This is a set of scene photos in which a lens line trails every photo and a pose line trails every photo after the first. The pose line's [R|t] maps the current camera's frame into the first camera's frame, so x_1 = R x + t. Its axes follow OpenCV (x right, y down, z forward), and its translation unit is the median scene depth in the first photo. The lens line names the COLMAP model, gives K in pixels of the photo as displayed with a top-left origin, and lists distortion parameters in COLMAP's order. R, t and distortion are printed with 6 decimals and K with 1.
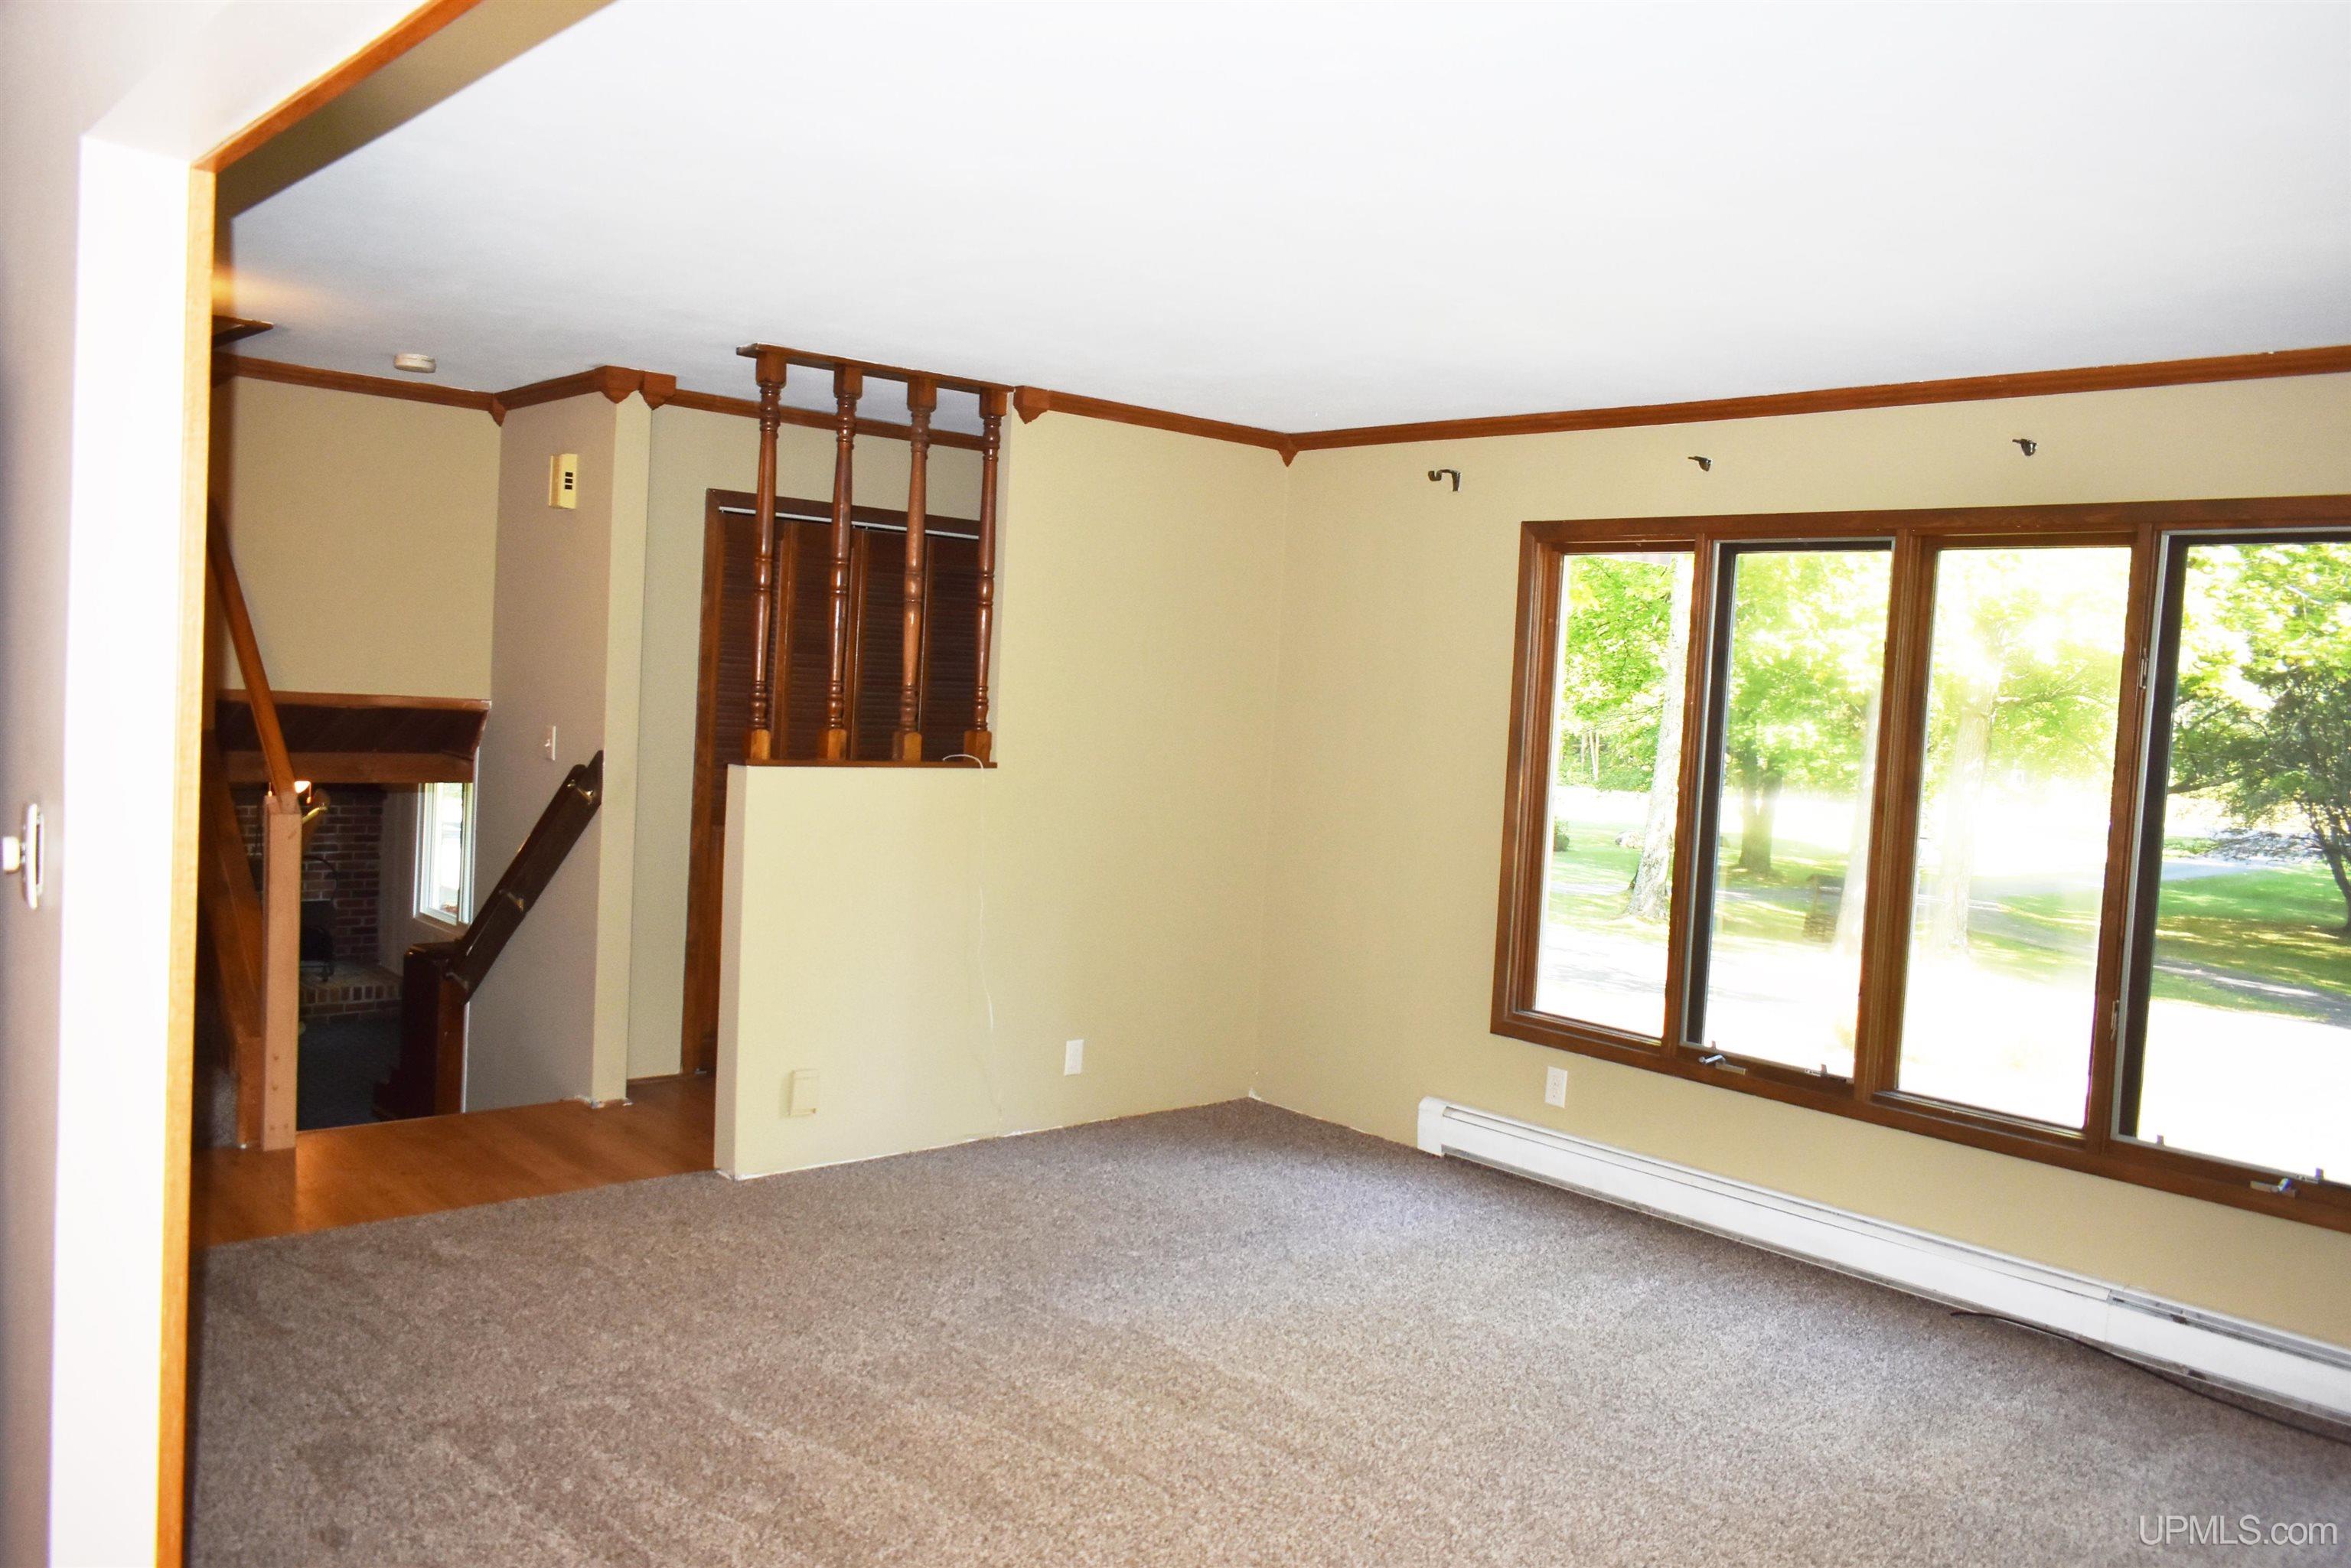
lens RADIAL K [[1832.0, 0, 1175.5], [0, 1832.0, 784.0], [0, 0, 1]] dist [-0.015137, -0.001355]
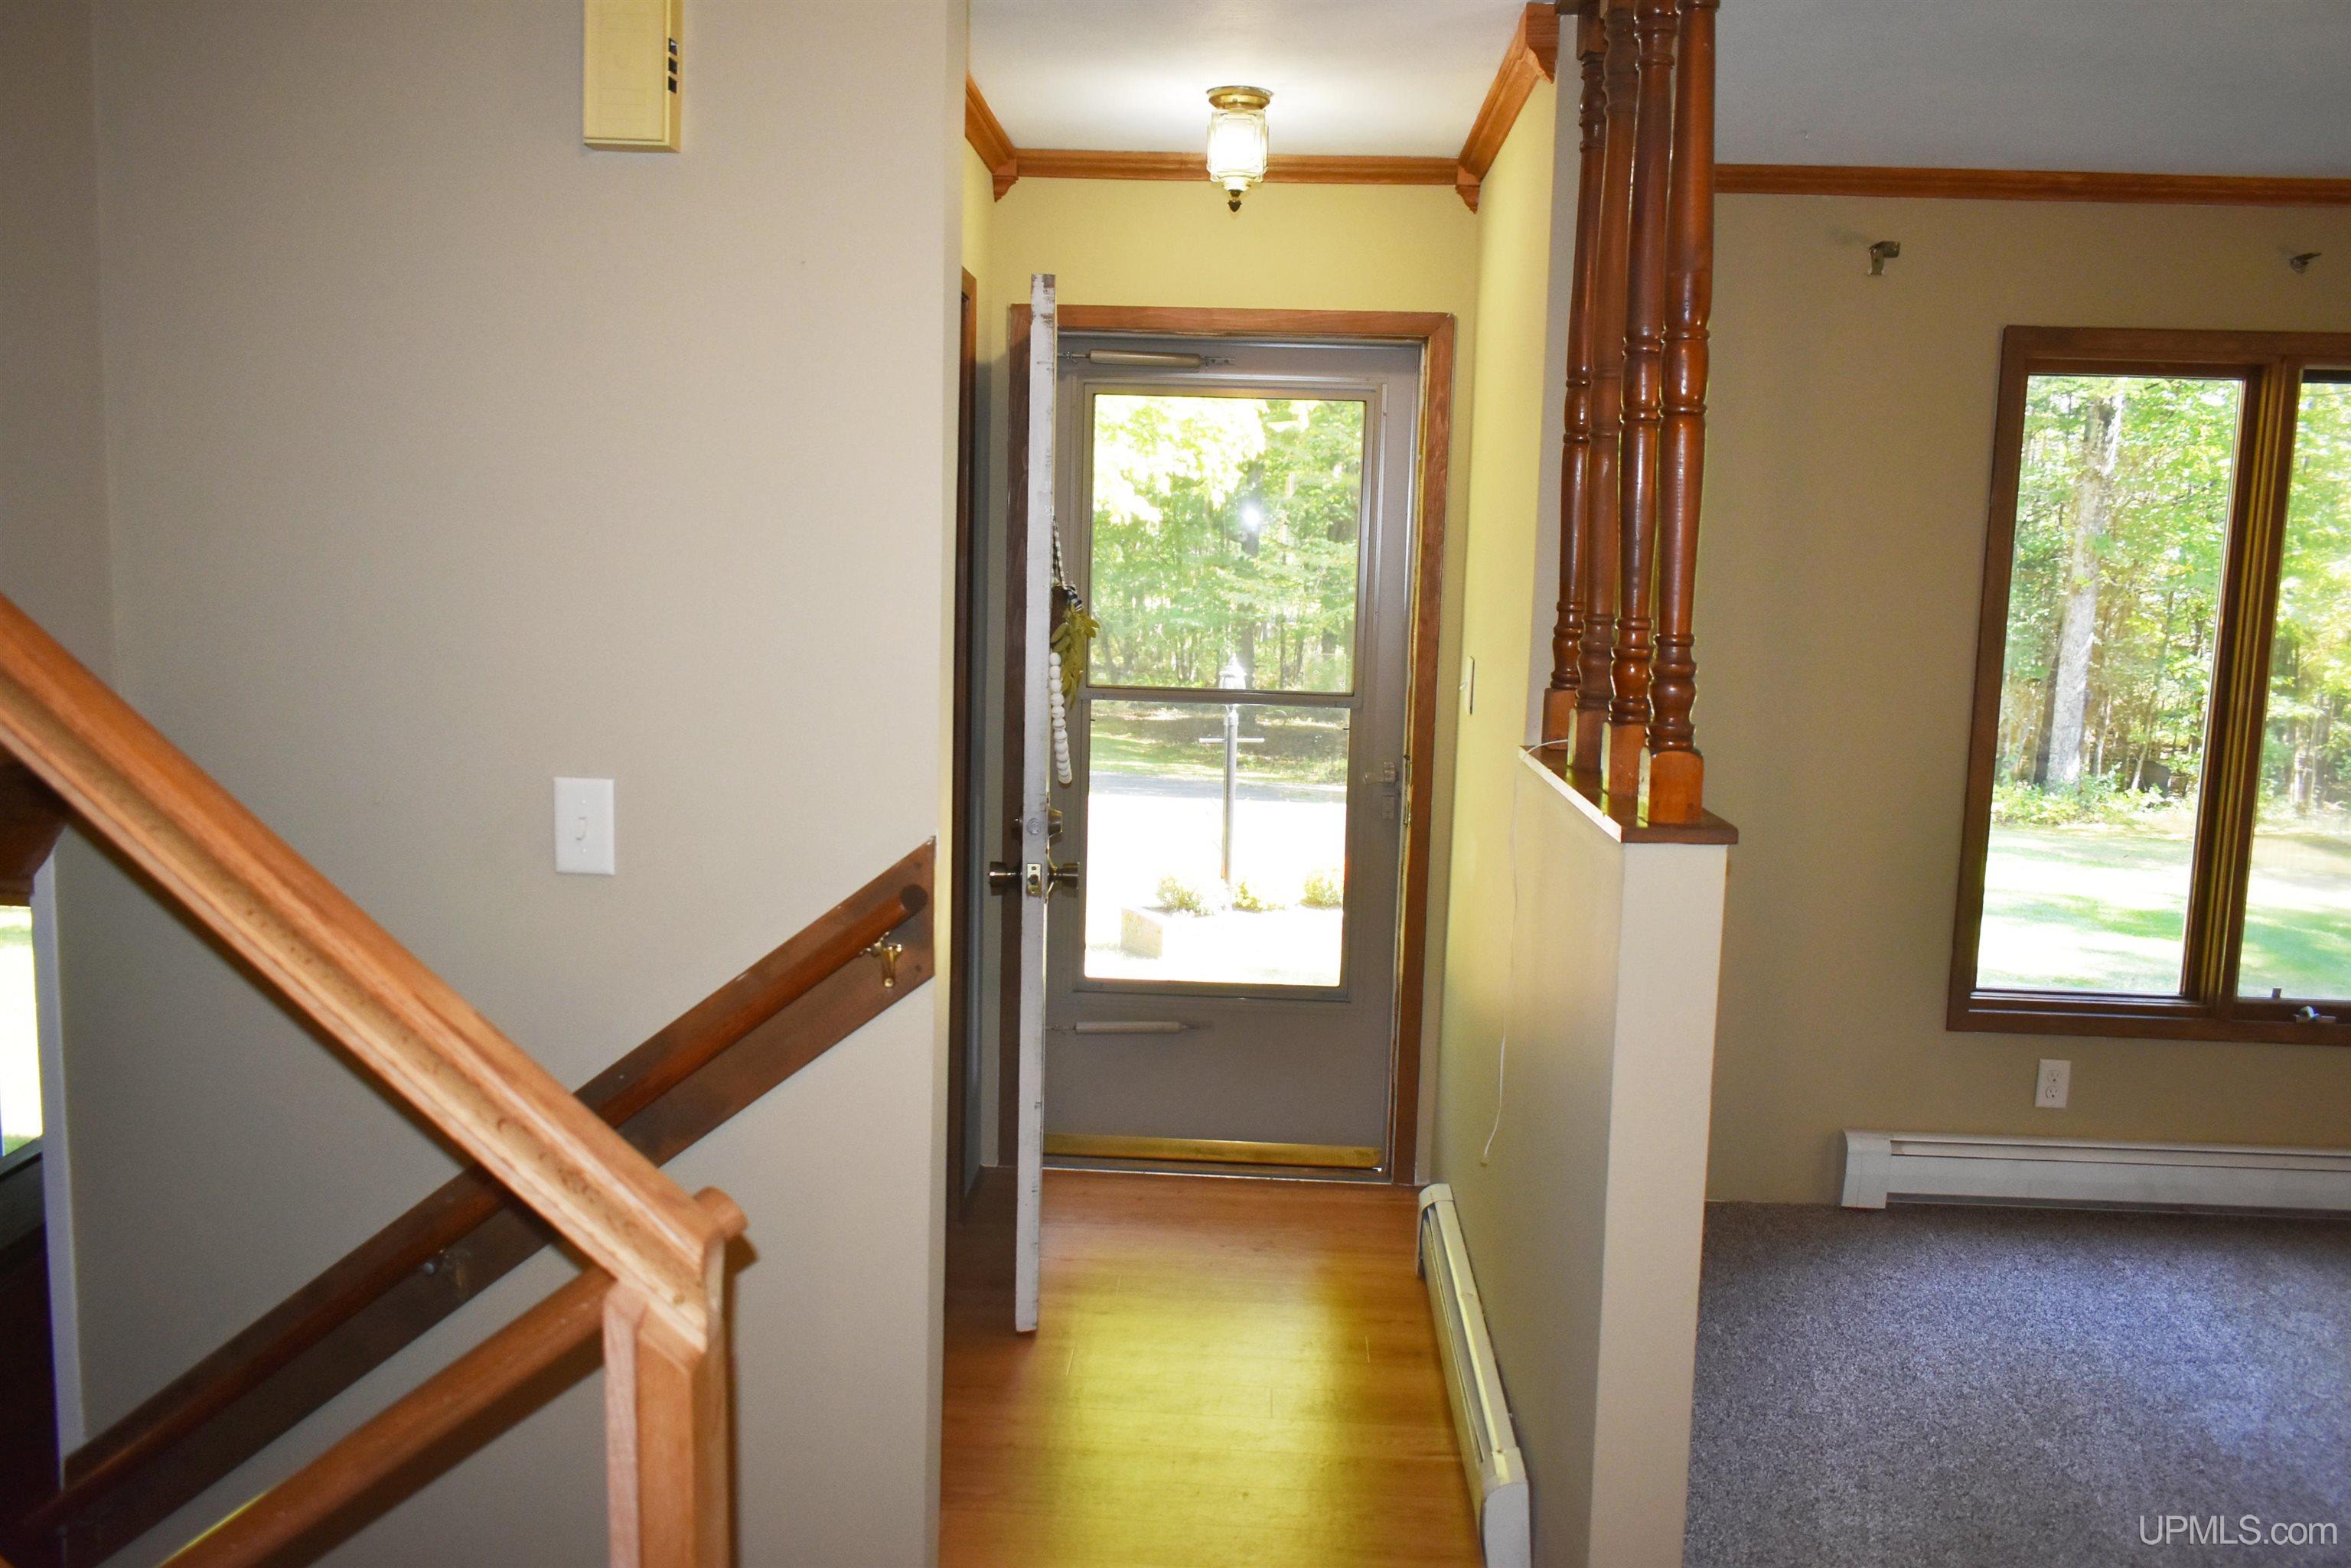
lens RADIAL K [[1832.0, 0, 1175.5], [0, 1832.0, 784.0], [0, 0, 1]] dist [-0.015137, -0.001355]
pose [[0.694546, -0.119676, 0.709425, -0.562122], [0.042742, 0.991190, 0.125363, -0.069079], [-0.718178, -0.056748, 0.693542, 0.728240]]
